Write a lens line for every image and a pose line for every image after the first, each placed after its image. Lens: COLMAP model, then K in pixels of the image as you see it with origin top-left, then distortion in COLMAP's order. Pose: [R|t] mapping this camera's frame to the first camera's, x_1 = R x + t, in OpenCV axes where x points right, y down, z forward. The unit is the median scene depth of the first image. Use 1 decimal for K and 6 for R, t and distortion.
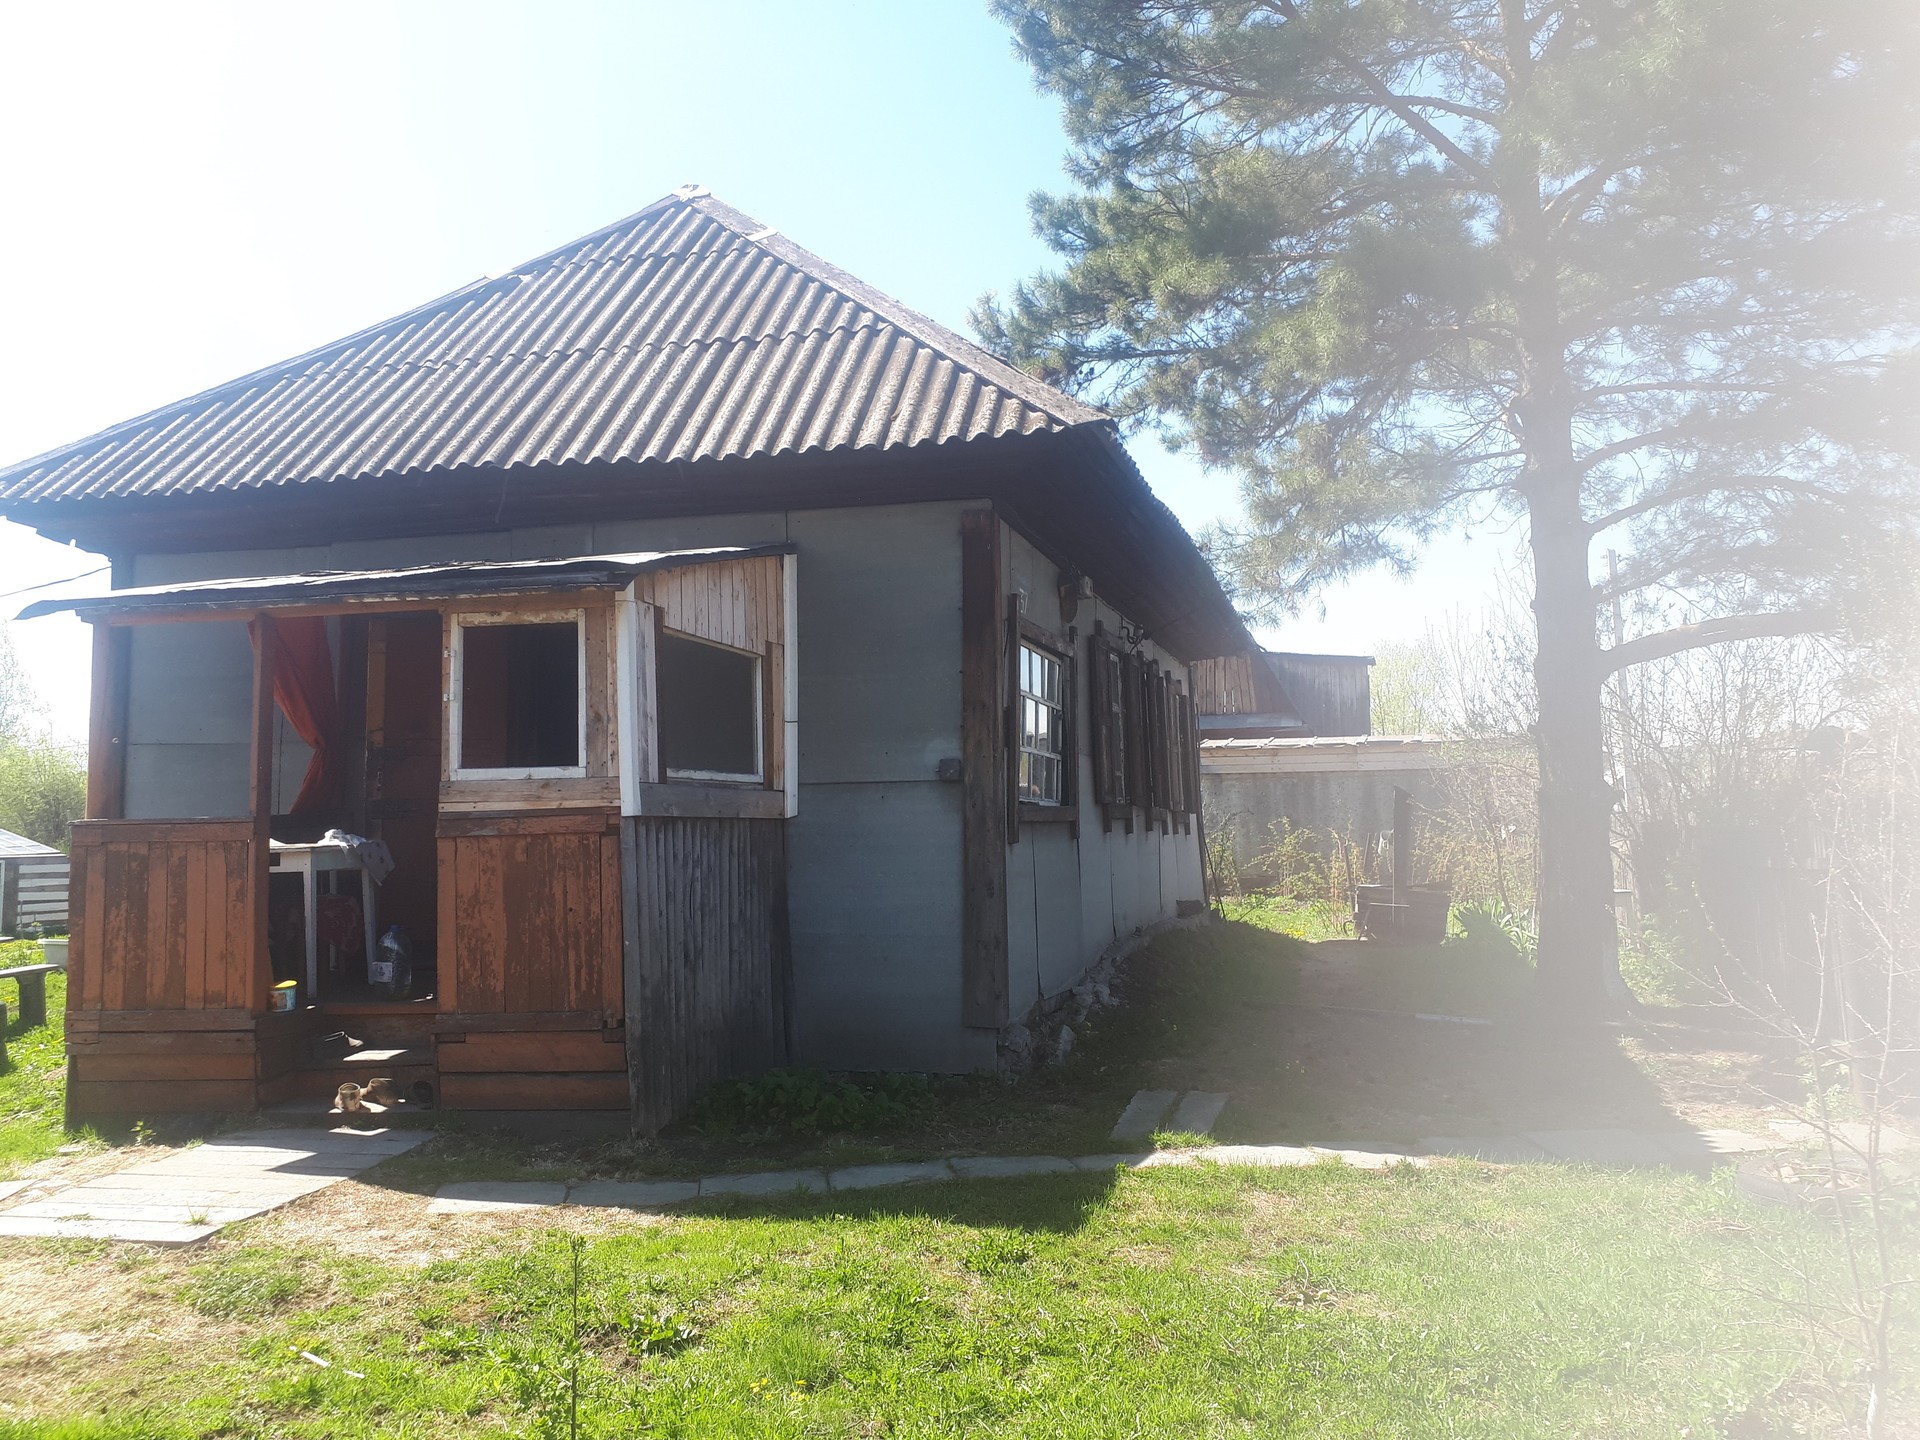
lens RADIAL K [[1512.1, 0, 960.0], [0, 1512.1, 720.0], [0, 0, 1]] dist [0.225856, 0.000491]
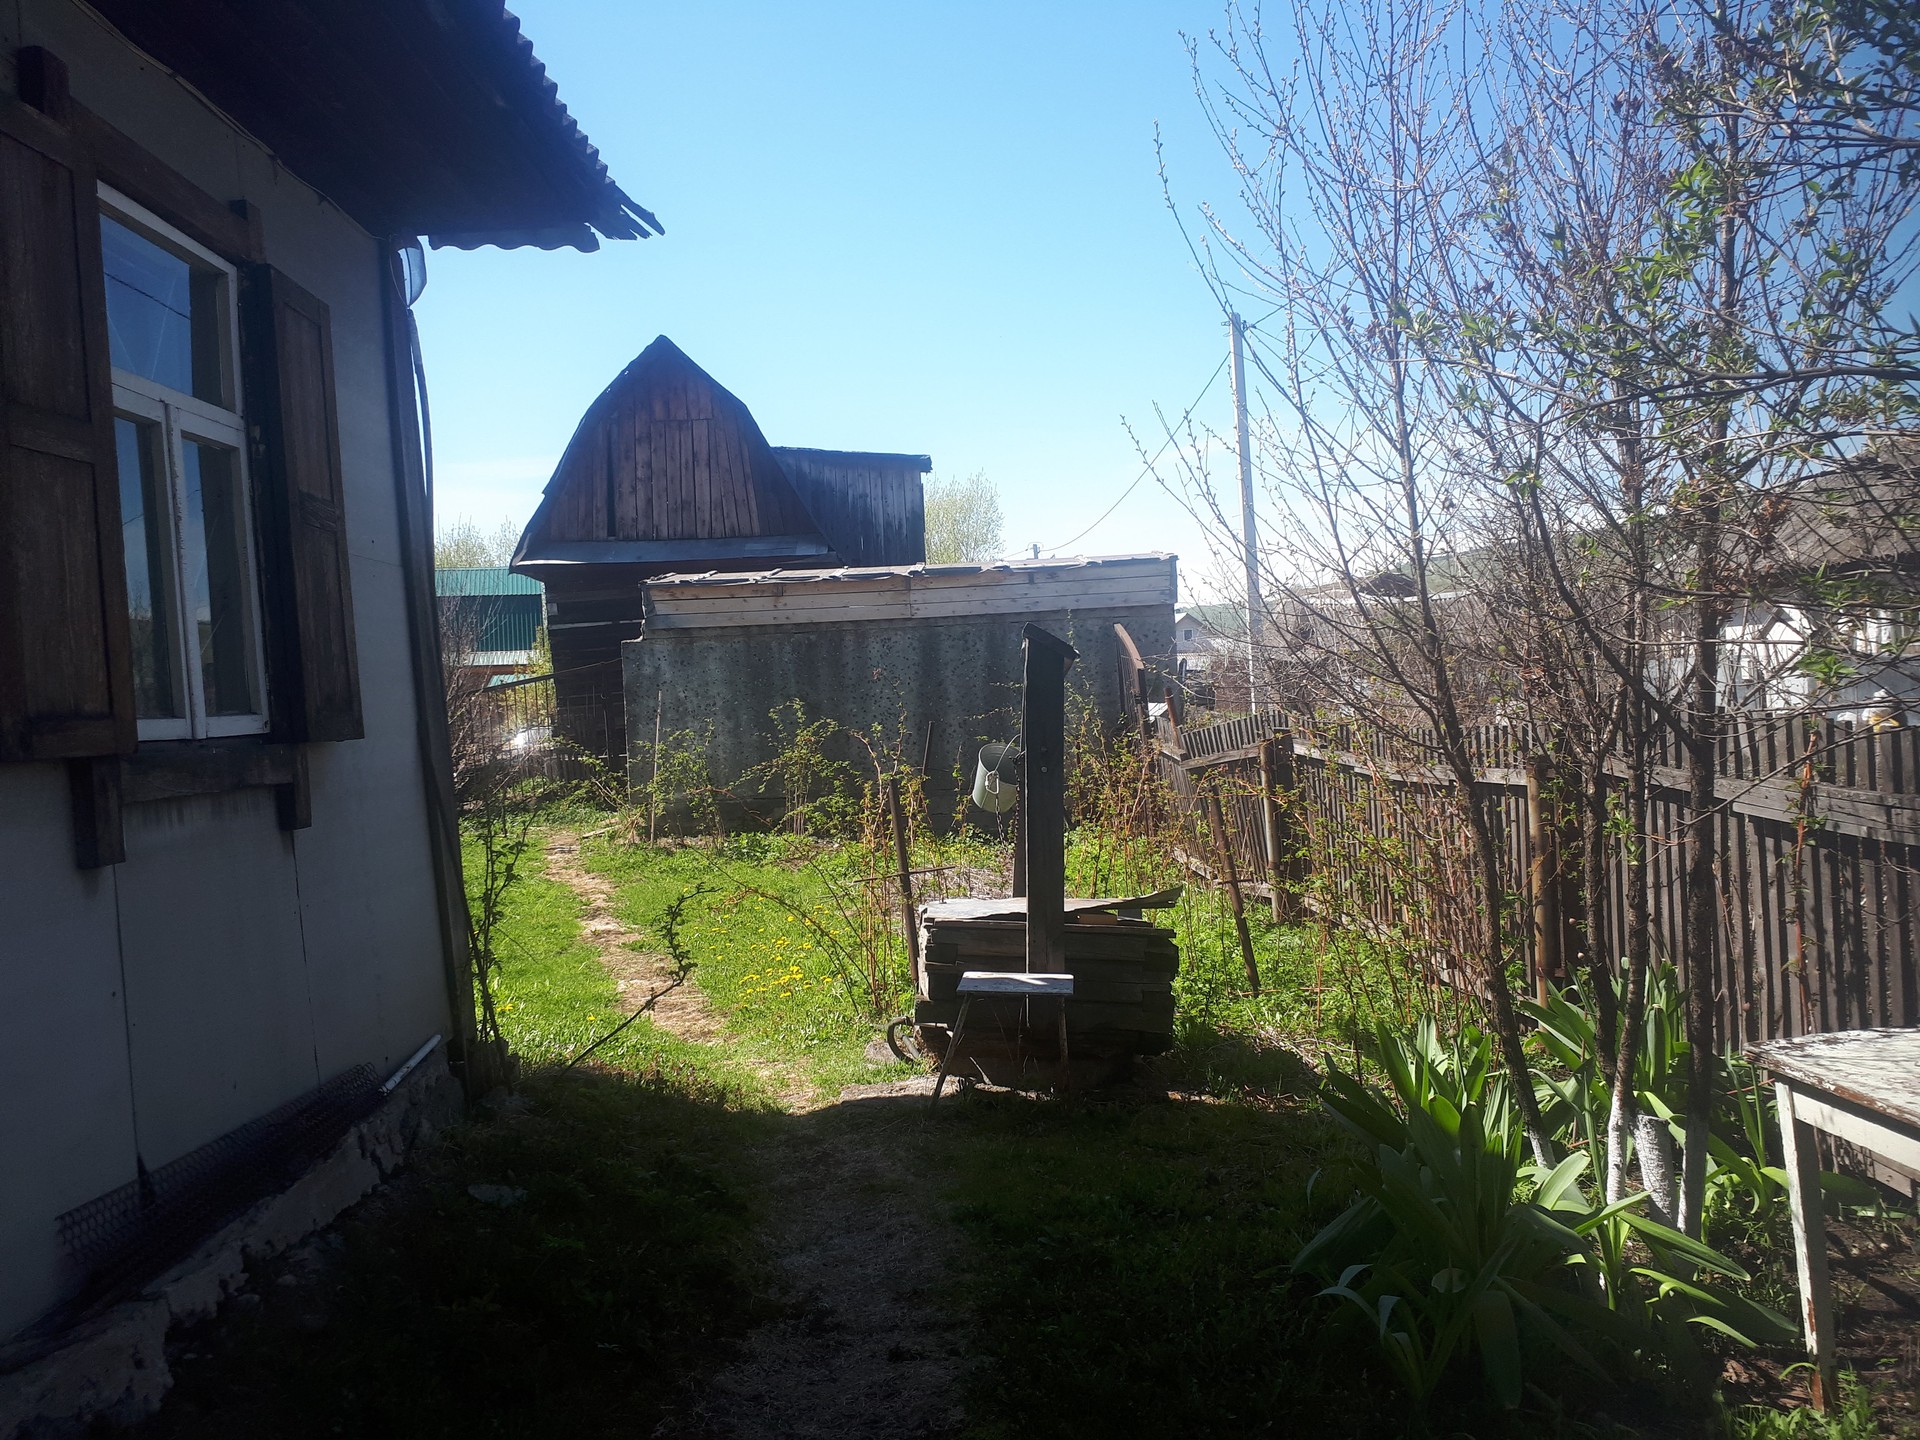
lens RADIAL K [[1512.1, 0, 960.0], [0, 1512.1, 720.0], [0, 0, 1]] dist [0.225856, 0.000491]
pose [[0.958105, -0.034786, 0.284295, 0.103098], [0.010599, 0.996223, 0.086178, 0.020963], [-0.286220, -0.079555, 0.954856, 0.408949]]
